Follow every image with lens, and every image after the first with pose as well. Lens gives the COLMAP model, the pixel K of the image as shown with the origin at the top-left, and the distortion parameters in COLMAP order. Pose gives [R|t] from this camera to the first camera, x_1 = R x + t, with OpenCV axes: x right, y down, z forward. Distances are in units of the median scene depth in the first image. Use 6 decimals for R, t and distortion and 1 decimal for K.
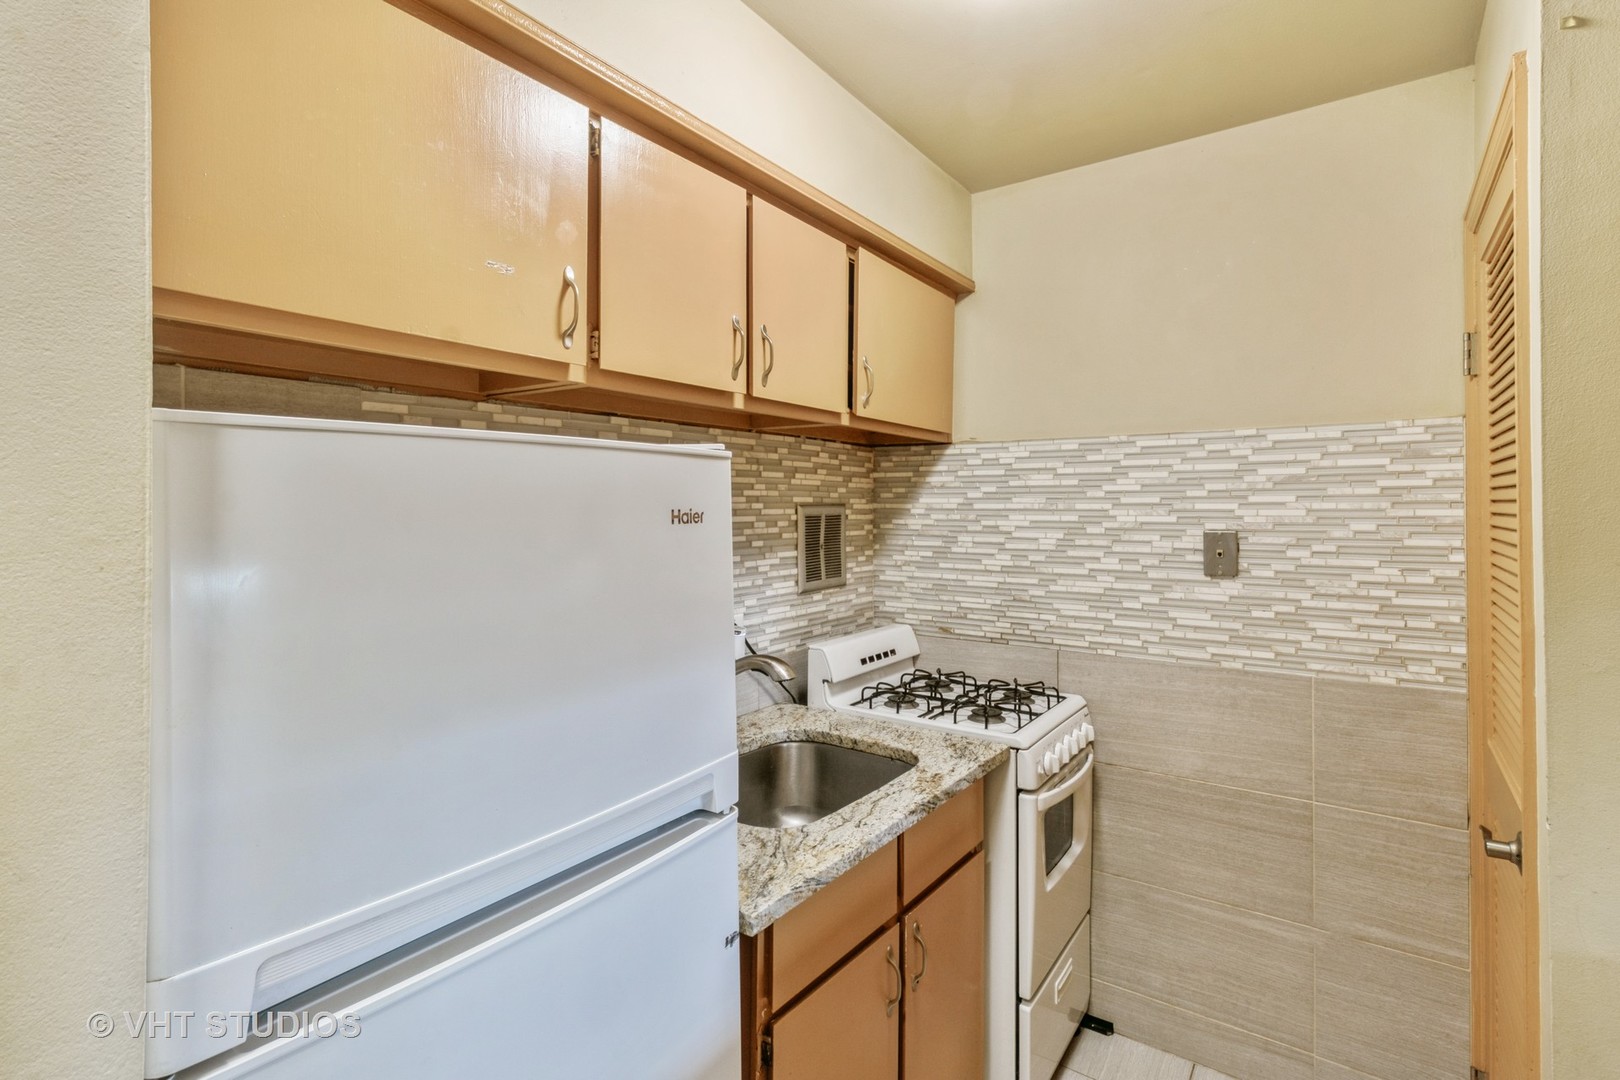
lens RADIAL K [[756.5, 0, 812.8], [0, 756.5, 517.4], [0, 0, 1]] dist [0.001329, 0.000488]
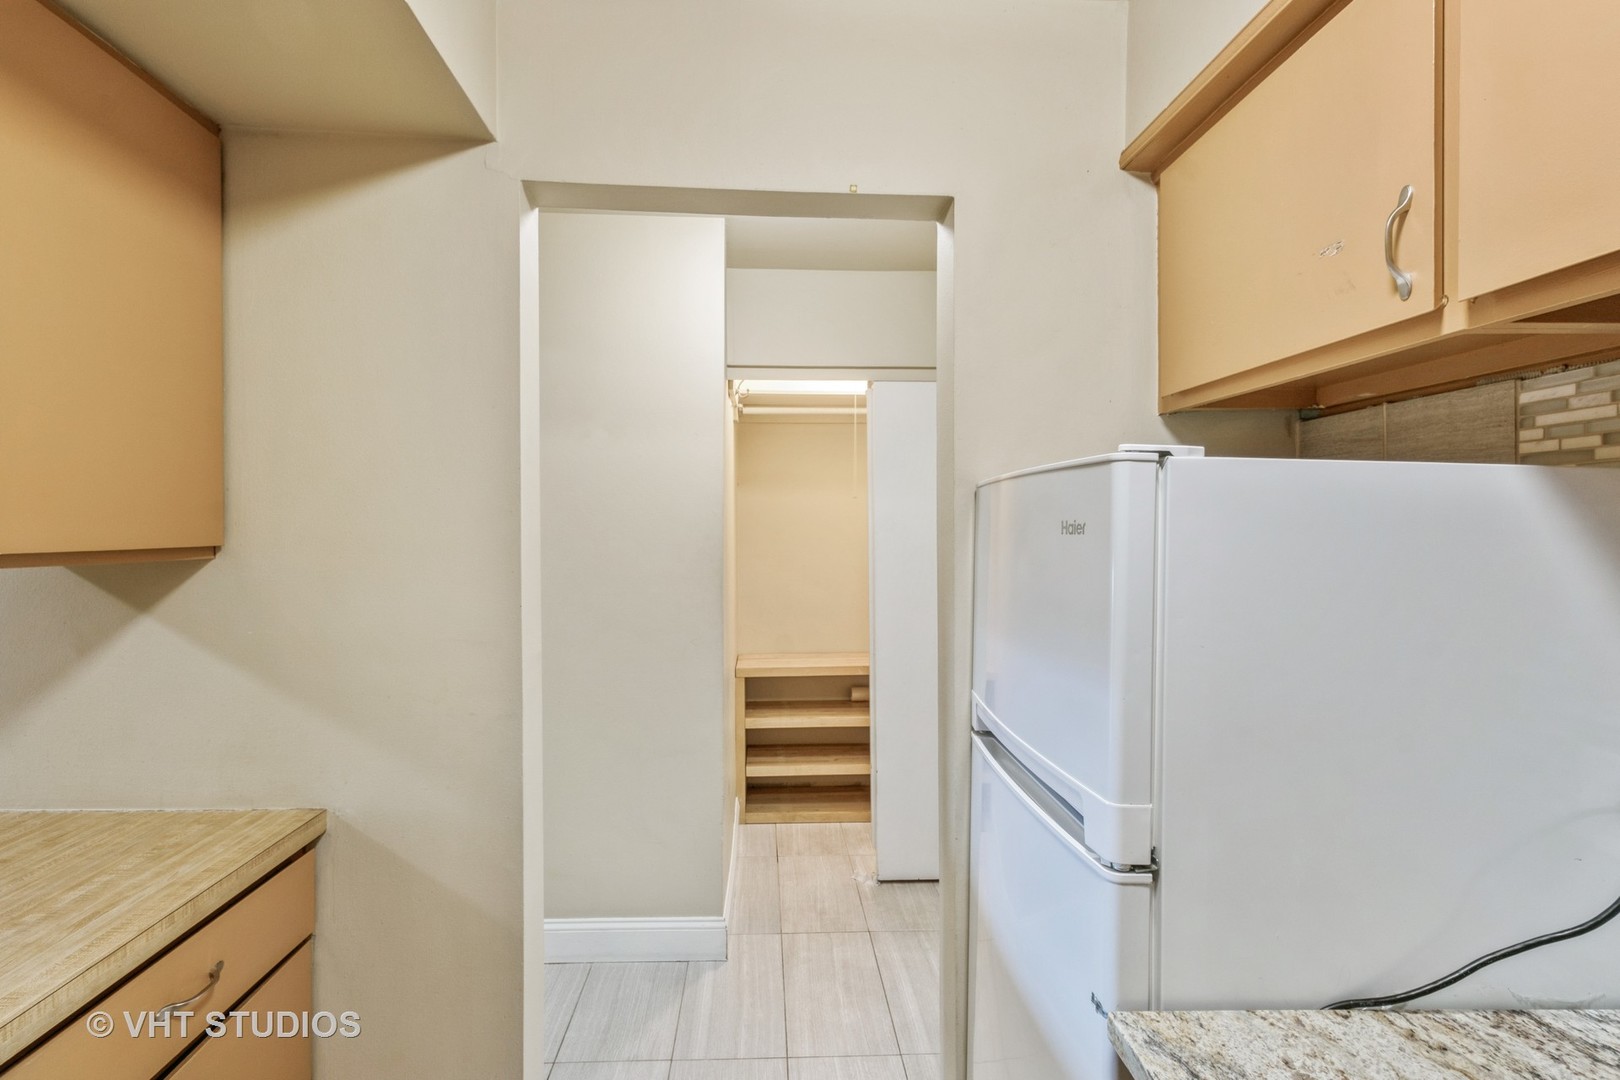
lens RADIAL K [[756.5, 0, 812.8], [0, 756.5, 517.4], [0, 0, 1]] dist [0.001329, 0.000488]
pose [[-0.774171, -0.003037, -0.632969, 0.627486], [-0.005862, 0.999980, 0.002372, -0.012949], [0.632949, 0.005546, -0.774173, 1.296134]]
